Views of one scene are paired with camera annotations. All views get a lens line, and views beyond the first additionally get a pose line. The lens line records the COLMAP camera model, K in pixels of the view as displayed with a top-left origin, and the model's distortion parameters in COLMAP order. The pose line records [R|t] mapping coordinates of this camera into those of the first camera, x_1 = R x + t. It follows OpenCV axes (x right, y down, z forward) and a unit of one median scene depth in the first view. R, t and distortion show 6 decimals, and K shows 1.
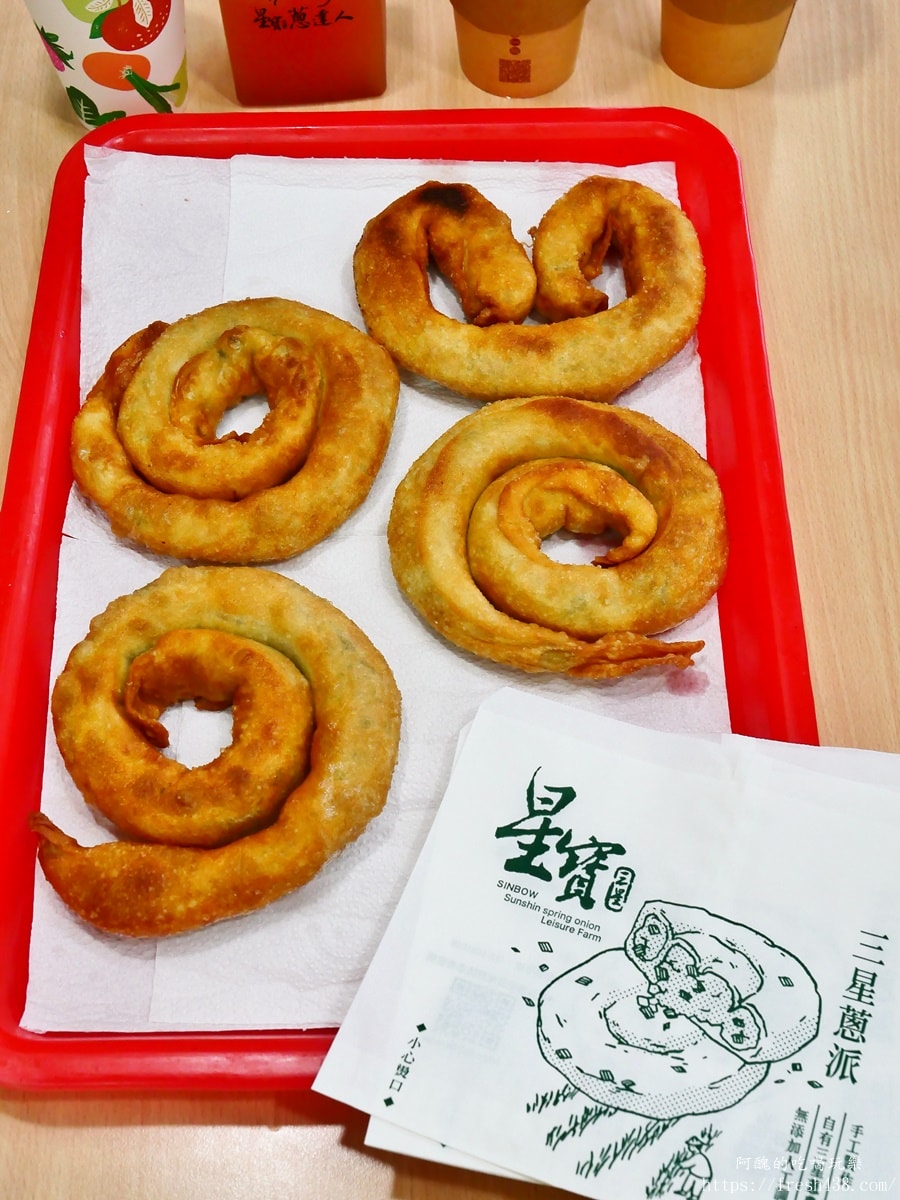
lens RADIAL K [[1581.6, 0, 451.2], [0, 1581.6, 600.6], [0, 0, 1]] dist [0.006554, 0.000000]
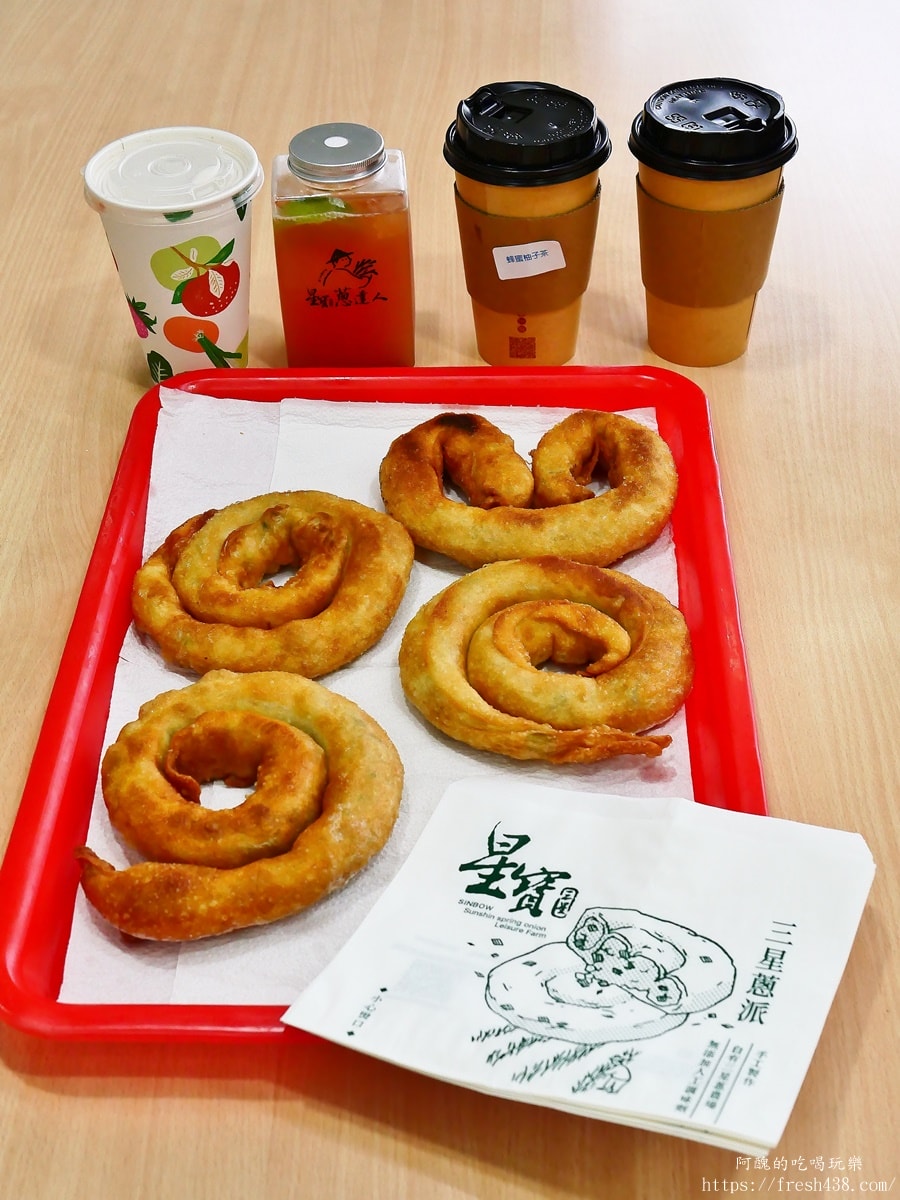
lens RADIAL K [[1765.9, 0, 449.5], [0, 1765.9, 599.2], [0, 0, 1]] dist [0.021249, 0.000000]
pose [[0.999287, 0.011805, -0.035860, 0.042650], [-0.023017, 0.943405, -0.330842, 0.343123], [0.029925, 0.331432, 0.943005, -0.231382]]
